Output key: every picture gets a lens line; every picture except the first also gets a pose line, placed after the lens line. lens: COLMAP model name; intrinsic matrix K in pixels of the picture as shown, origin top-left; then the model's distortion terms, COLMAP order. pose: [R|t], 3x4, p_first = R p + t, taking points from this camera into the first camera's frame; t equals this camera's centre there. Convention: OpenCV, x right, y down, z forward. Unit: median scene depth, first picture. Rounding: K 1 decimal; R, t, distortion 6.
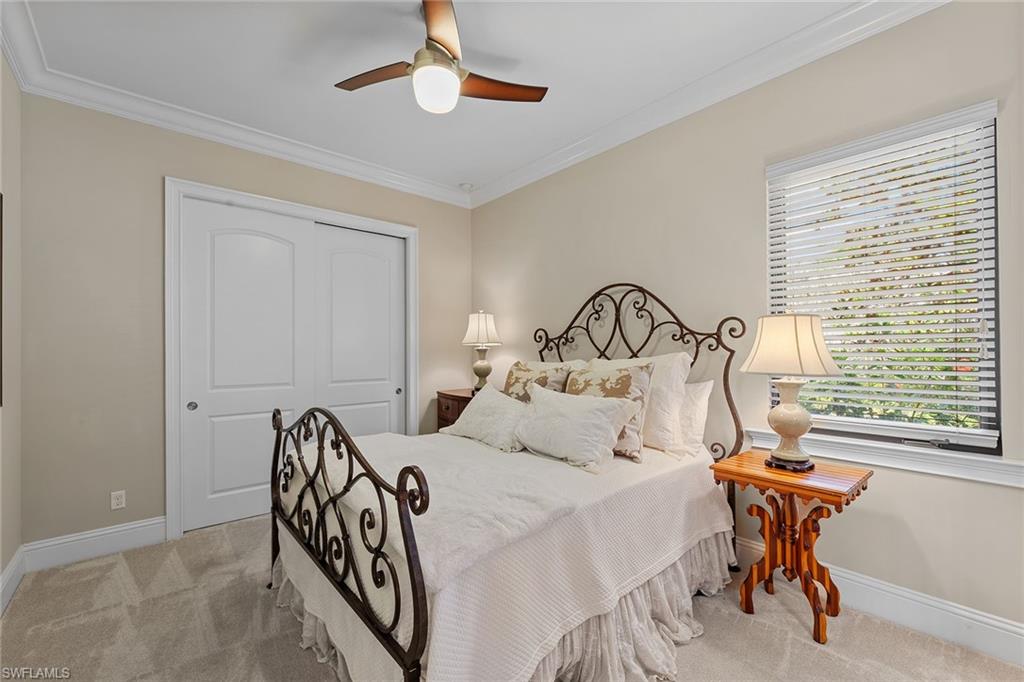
lens RADIAL K [[430.6, 0, 512.5], [0, 430.6, 345.7], [0, 0, 1]] dist [0.000775, -0.000680]
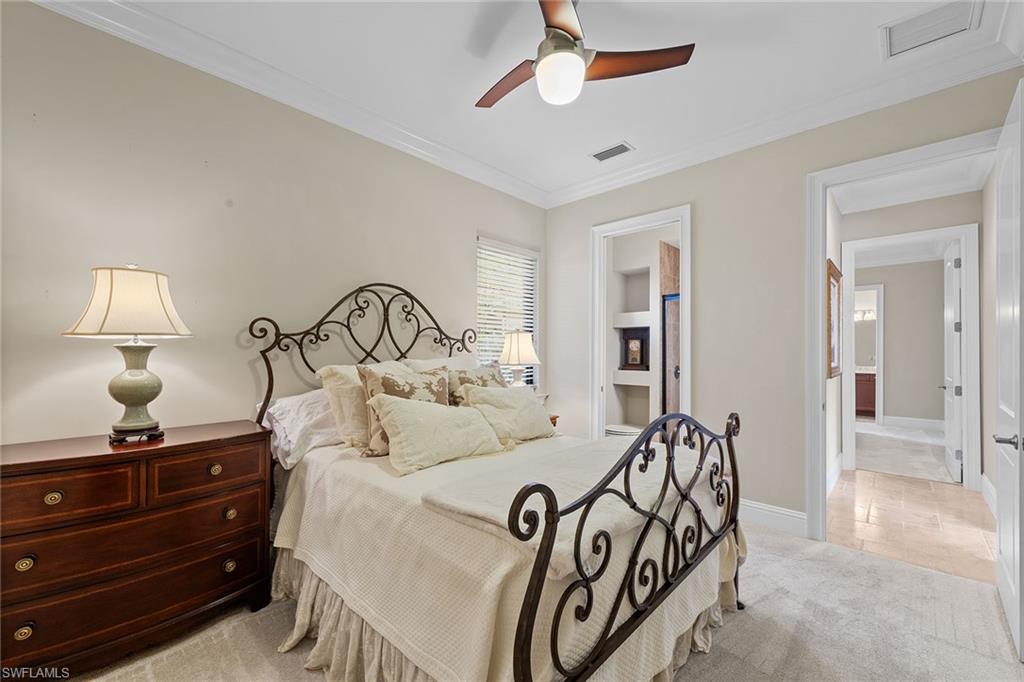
lens RADIAL K [[403.9, 0, 510.7], [0, 403.9, 347.9], [0, 0, 1]] dist [0.008795, 0.000337]
pose [[-0.076719, 0.013507, 0.996961, -0.730799], [-0.013410, 0.999804, -0.014578, 0.014064], [-0.996963, -0.014488, -0.076523, 0.810212]]
